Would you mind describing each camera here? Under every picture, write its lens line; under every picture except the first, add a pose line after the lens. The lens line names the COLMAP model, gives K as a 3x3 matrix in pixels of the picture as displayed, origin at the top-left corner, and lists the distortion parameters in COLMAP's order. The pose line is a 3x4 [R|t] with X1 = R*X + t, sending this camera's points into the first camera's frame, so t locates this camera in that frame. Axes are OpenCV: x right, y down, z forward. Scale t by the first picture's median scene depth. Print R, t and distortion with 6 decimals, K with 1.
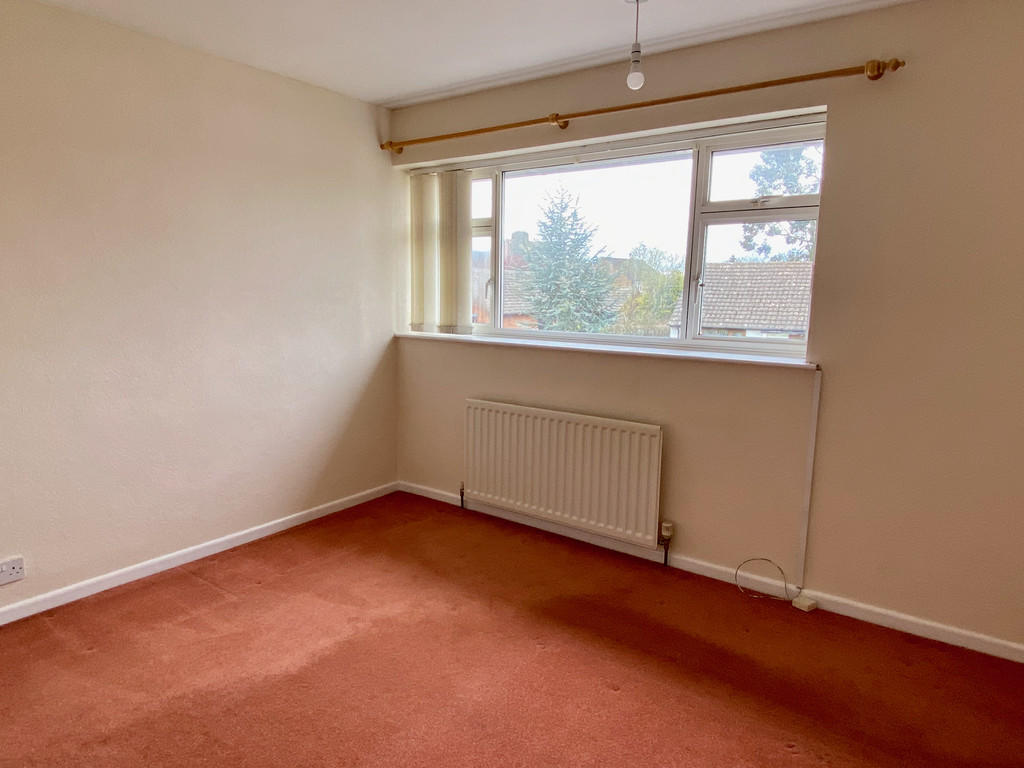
lens RADIAL K [[637.1, 0, 512.0], [0, 637.1, 384.0], [0, 0, 1]] dist [0.000466, -0.000884]
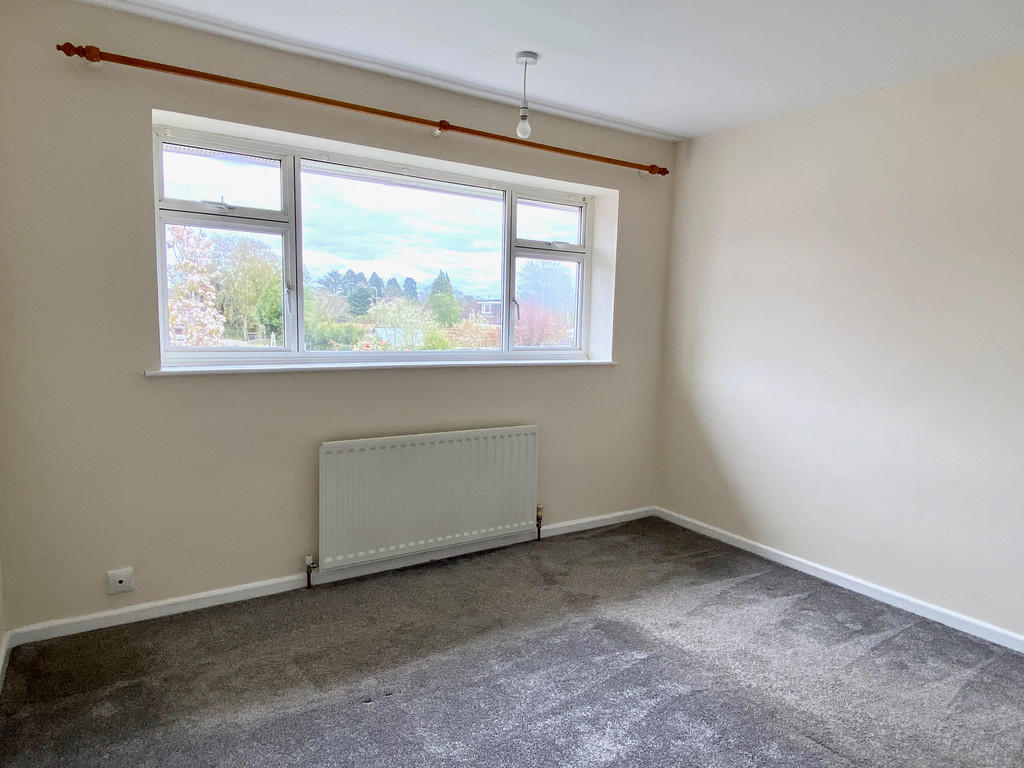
lens RADIAL K [[602.5, 0, 512.4], [0, 602.5, 379.6], [0, 0, 1]] dist [0.001164, -0.044670]
pose [[0.359538, -0.101961, 0.927543, -0.774806], [0.110651, 0.991658, 0.066118, -0.091491], [-0.926547, 0.078862, 0.367821, 0.590734]]
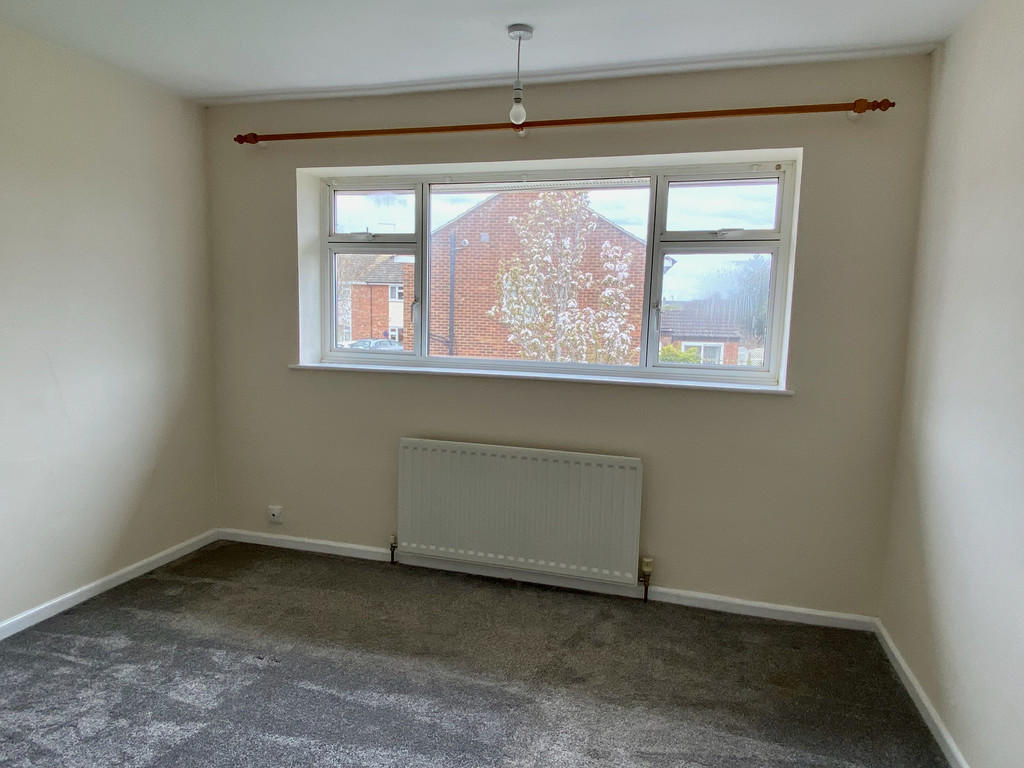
lens RADIAL K [[608.8, 0, 512.0], [0, 608.8, 384.0], [0, 0, 1]] dist [-0.004833, -0.002075]
pose [[0.932957, -0.029987, 0.358735, -0.264354], [0.040101, 0.998979, -0.020783, -0.032880], [-0.357746, 0.033775, 0.933208, 0.192944]]
